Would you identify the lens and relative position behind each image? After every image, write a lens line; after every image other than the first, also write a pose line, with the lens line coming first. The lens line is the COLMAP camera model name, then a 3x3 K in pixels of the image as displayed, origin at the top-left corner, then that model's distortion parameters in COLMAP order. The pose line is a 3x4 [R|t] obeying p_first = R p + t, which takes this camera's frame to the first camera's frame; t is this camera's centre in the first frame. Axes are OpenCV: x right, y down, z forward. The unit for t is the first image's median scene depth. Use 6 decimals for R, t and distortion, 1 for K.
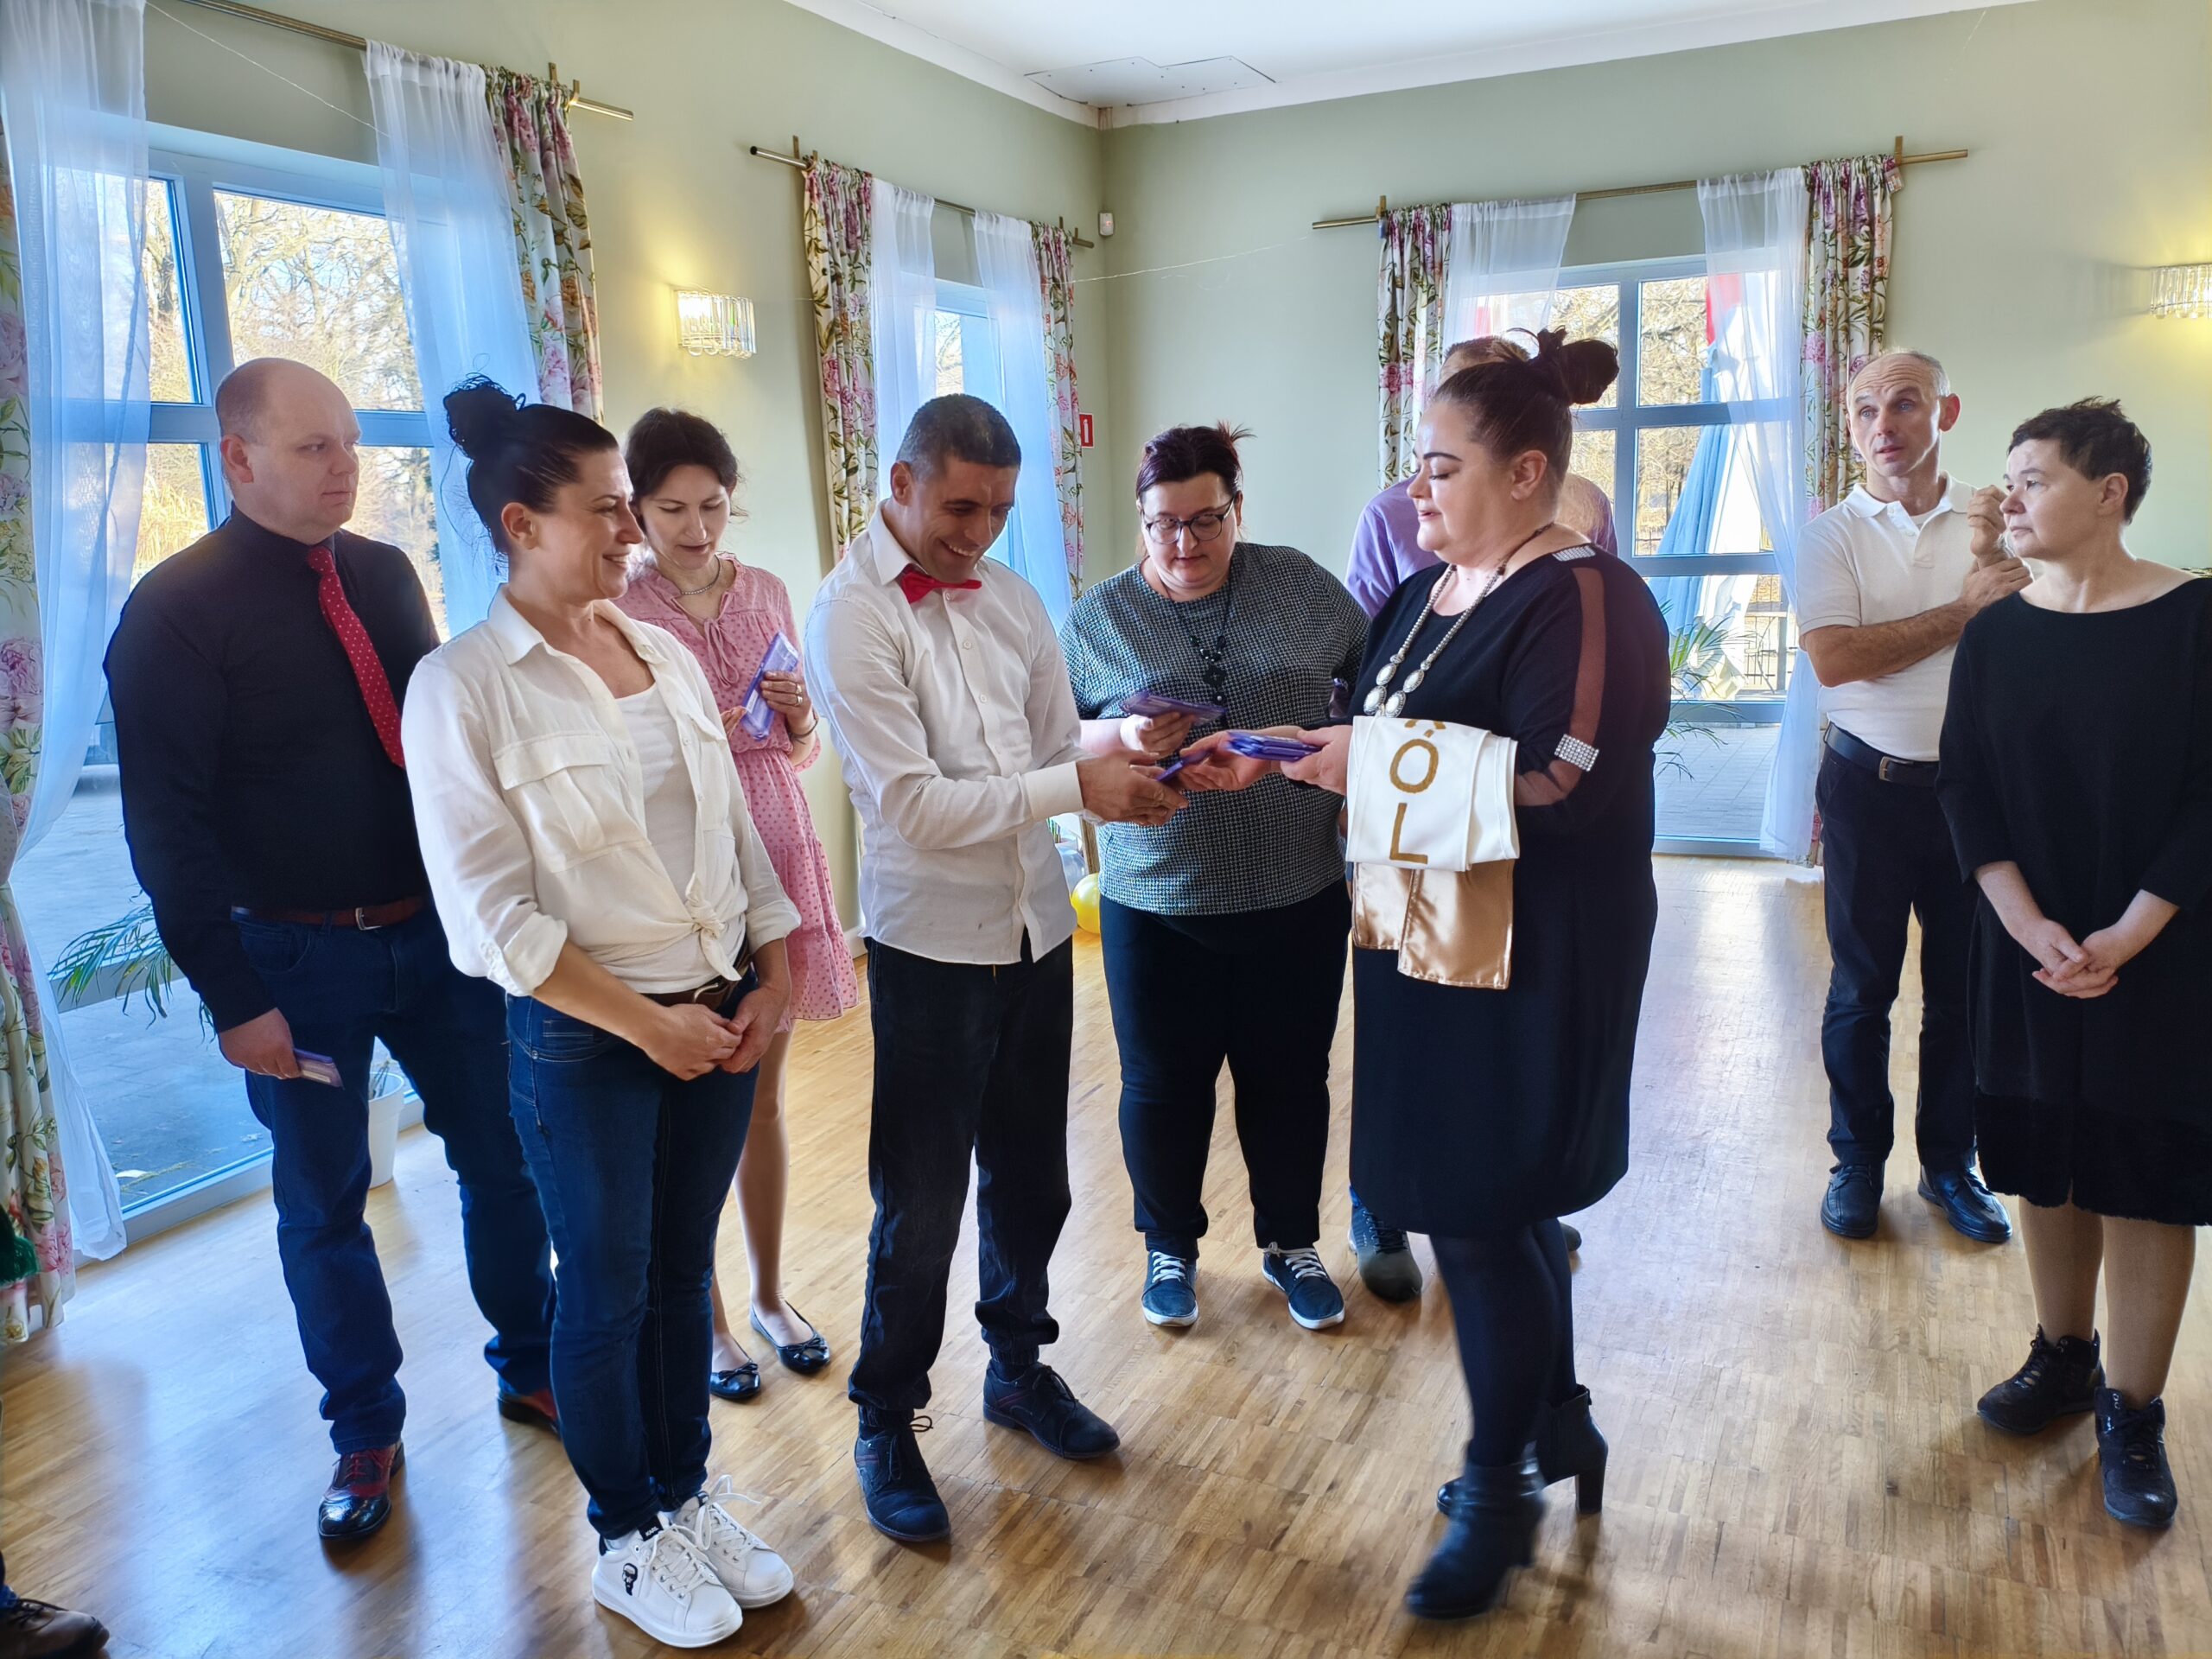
lens RADIAL K [[1714.9, 0, 1091.5], [0, 1714.9, 826.9], [0, 0, 1]] dist [0.053413, -0.096279]
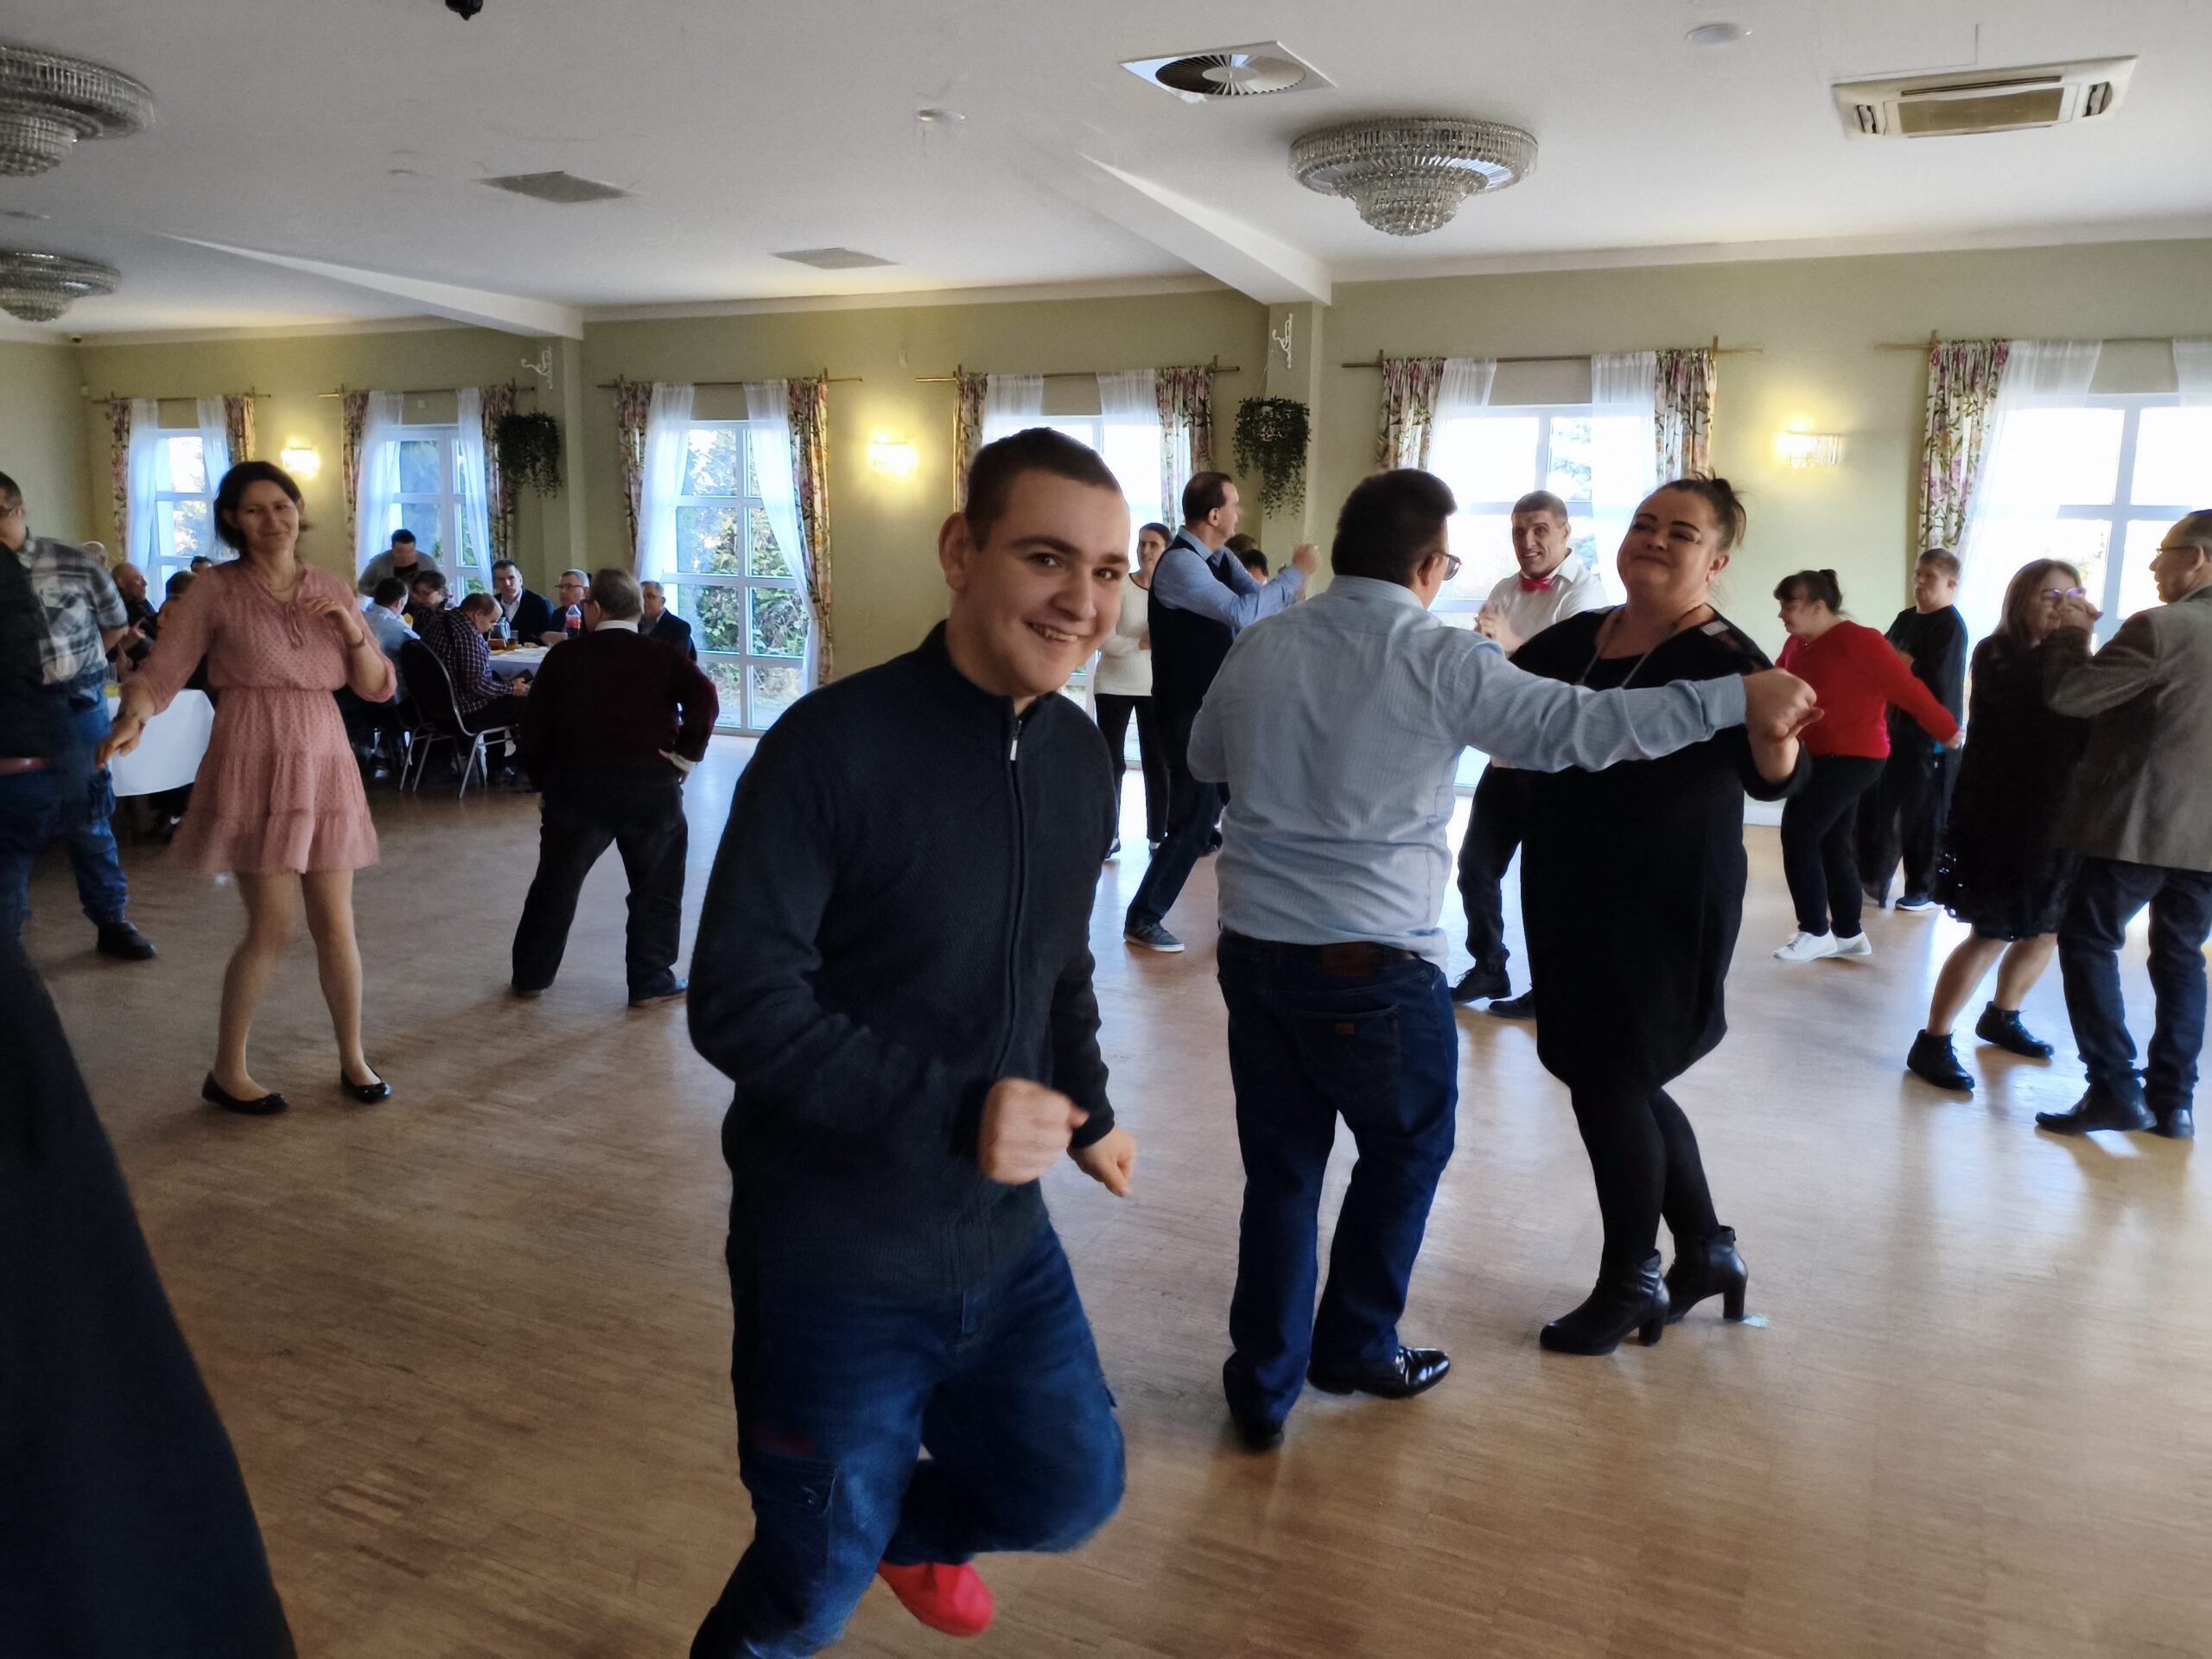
lens RADIAL K [[1654.5, 0, 1111.7], [0, 1654.5, 835.0], [0, 0, 1]] dist [0.041250, -0.066759]
pose [[-0.021127, 0.213500, -0.976715, 1.327035], [-0.198201, 0.956649, 0.213401, -0.105468], [0.979934, 0.198094, 0.022104, 0.253706]]
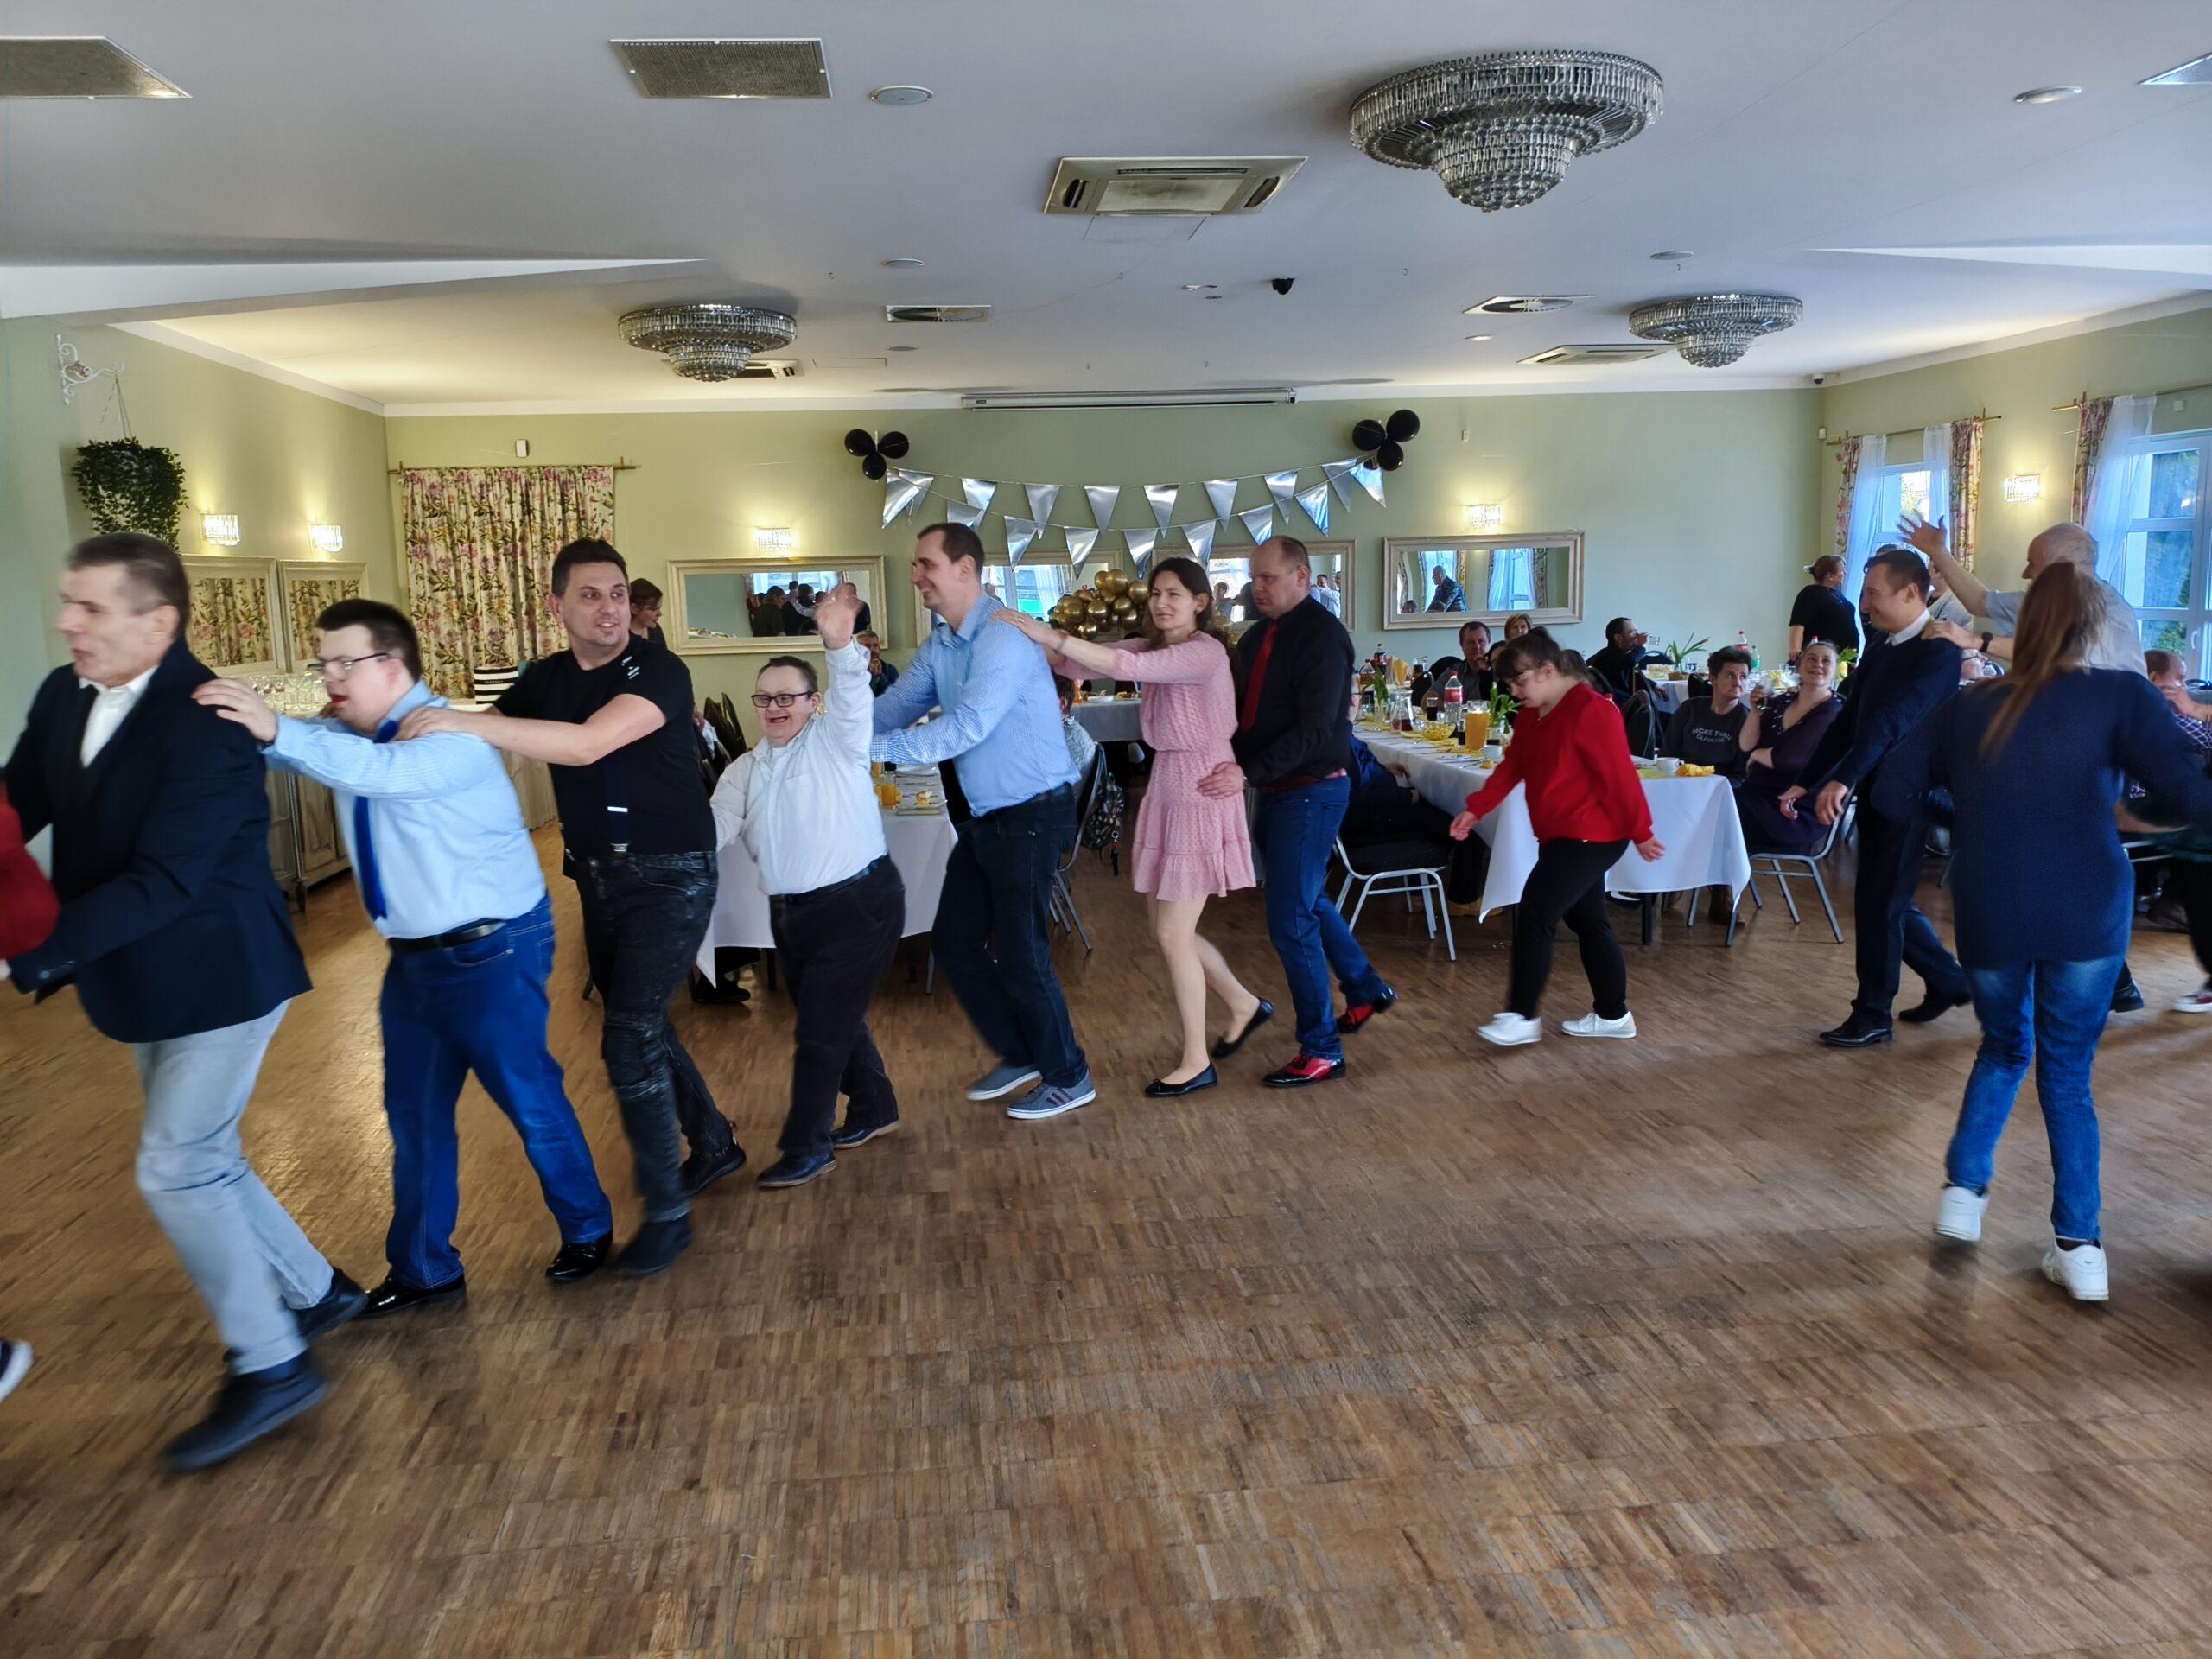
lens RADIAL K [[1703.1, 0, 1081.8], [0, 1703.1, 830.8], [0, 0, 1]] dist [0.044686, -0.080196]
pose [[-0.853504, 0.139108, -0.502175, 1.005394], [-0.030478, 0.948732, 0.314610, -0.105541], [0.520194, 0.283826, -0.805507, 0.262548]]
